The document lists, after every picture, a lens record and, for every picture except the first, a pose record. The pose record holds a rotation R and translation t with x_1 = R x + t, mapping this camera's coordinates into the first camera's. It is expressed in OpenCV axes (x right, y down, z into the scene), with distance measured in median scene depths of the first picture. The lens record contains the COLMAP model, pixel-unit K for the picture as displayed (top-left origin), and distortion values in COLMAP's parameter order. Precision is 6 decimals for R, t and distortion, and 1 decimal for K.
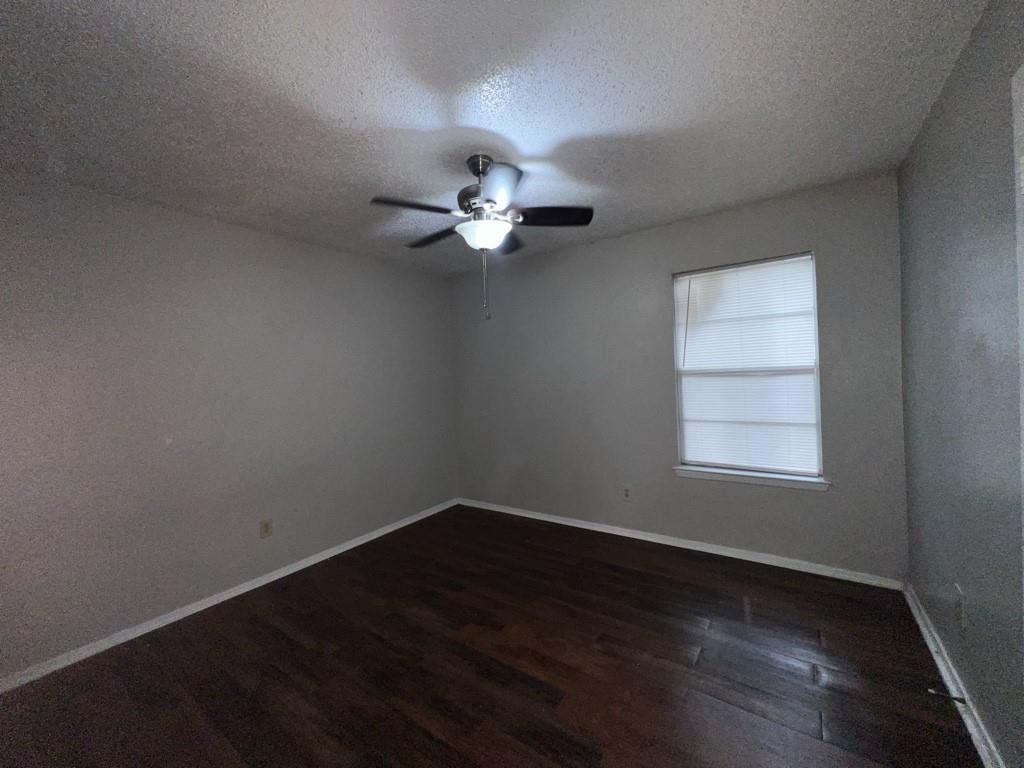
lens RADIAL K [[404.9, 0, 512.0], [0, 404.9, 384.0], [0, 0, 1]] dist [-0.000559, -0.000072]
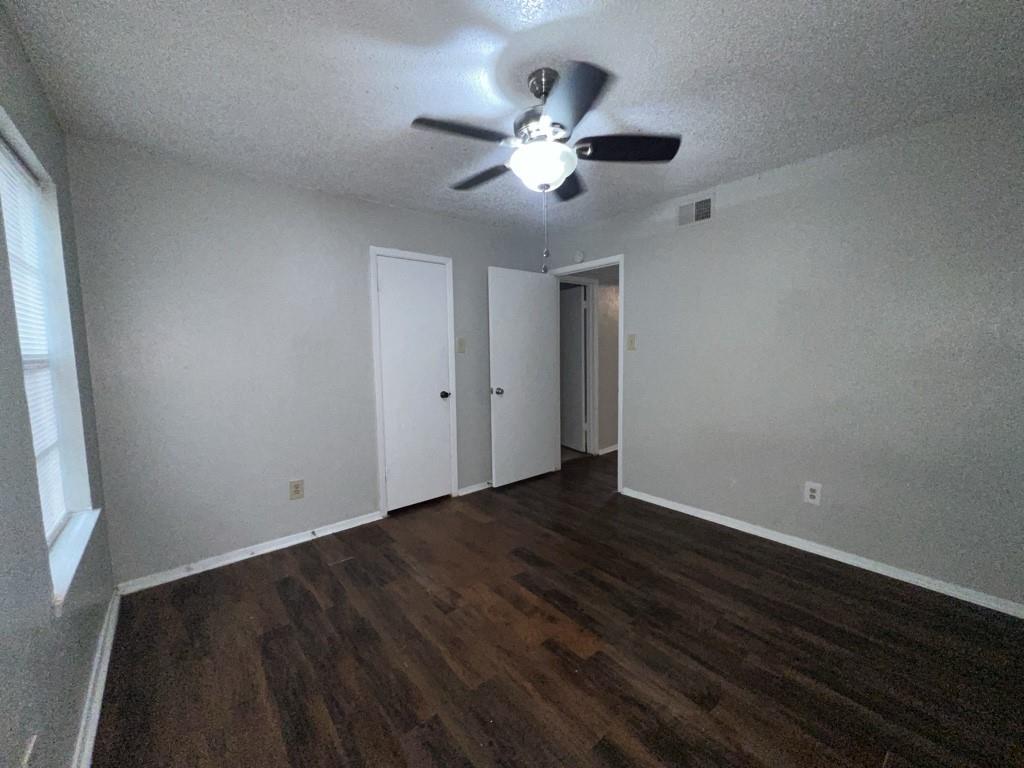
lens RADIAL K [[404.9, 0, 512.0], [0, 404.9, 384.0], [0, 0, 1]] dist [-0.000559, -0.000072]
pose [[-0.961173, 0.045878, 0.272107, -0.238193], [0.072247, 0.993524, 0.087691, -0.009824], [-0.266321, 0.103945, -0.958263, 1.974001]]
